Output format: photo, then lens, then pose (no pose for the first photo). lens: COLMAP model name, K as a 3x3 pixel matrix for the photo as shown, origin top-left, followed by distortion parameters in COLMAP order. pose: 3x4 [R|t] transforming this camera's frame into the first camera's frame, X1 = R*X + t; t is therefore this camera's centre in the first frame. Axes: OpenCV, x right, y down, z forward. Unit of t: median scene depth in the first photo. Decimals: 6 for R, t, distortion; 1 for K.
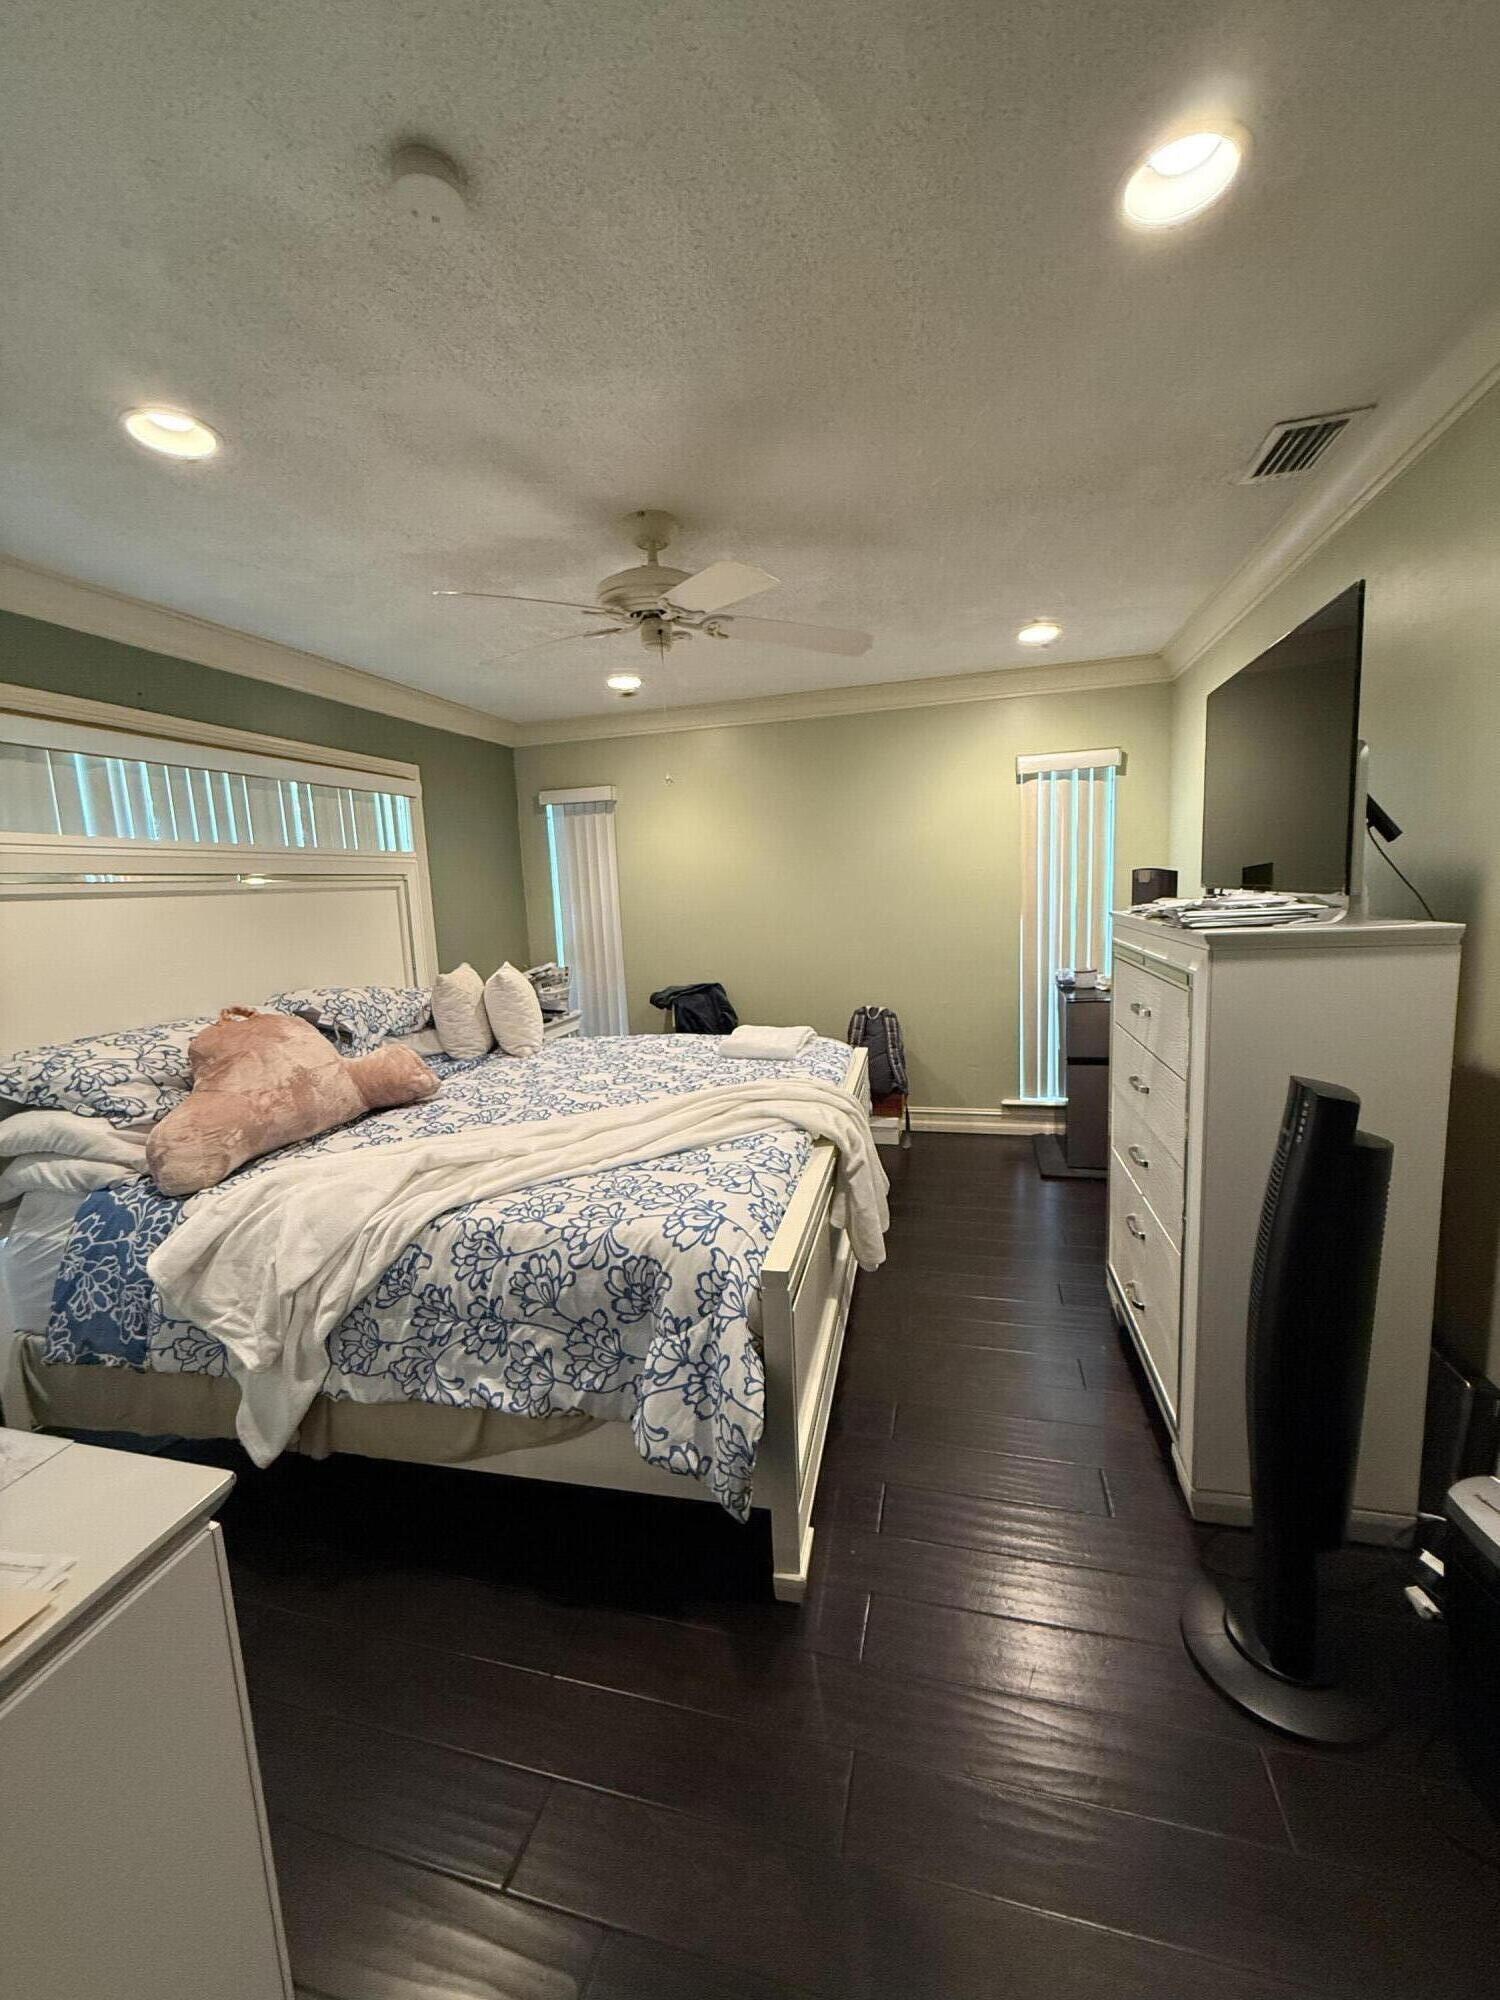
lens RADIAL K [[799.0, 0, 743.9], [0, 799.0, 998.4], [0, 0, 1]] dist [0.002595, -0.000896]
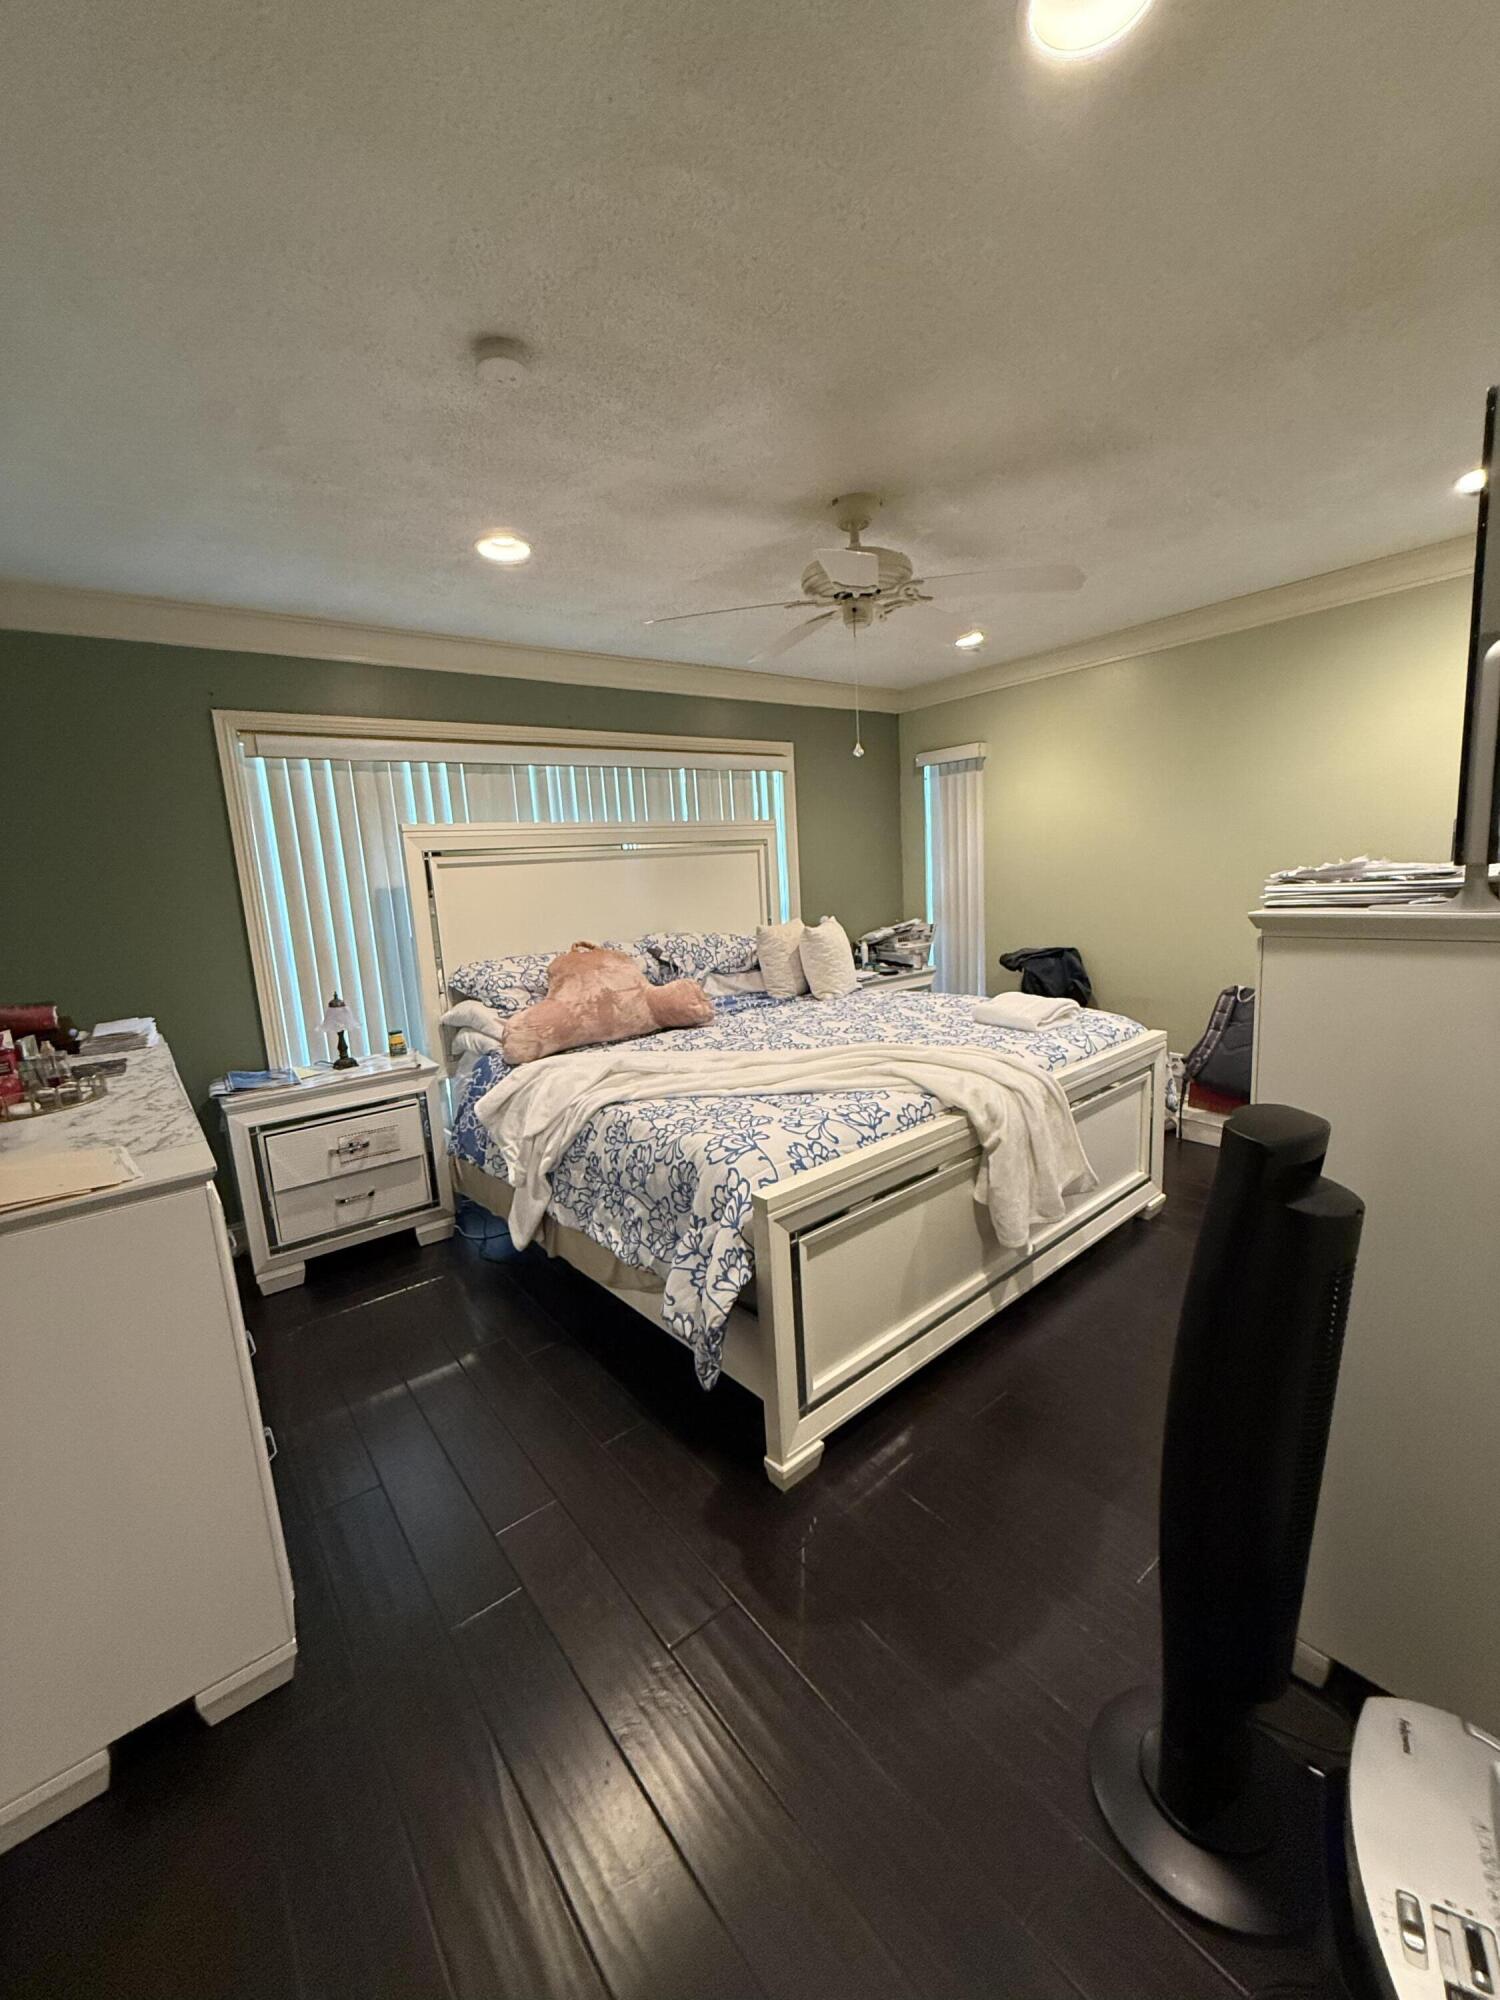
lens RADIAL K [[799.0, 0, 752.3], [0, 799.0, 996.6], [0, 0, 1]] dist [0.002595, -0.000896]
pose [[0.799015, 0.095741, -0.593641, 0.479970], [-0.062263, 0.995109, 0.076685, -0.022128], [0.598079, -0.024311, 0.801068, 0.059719]]
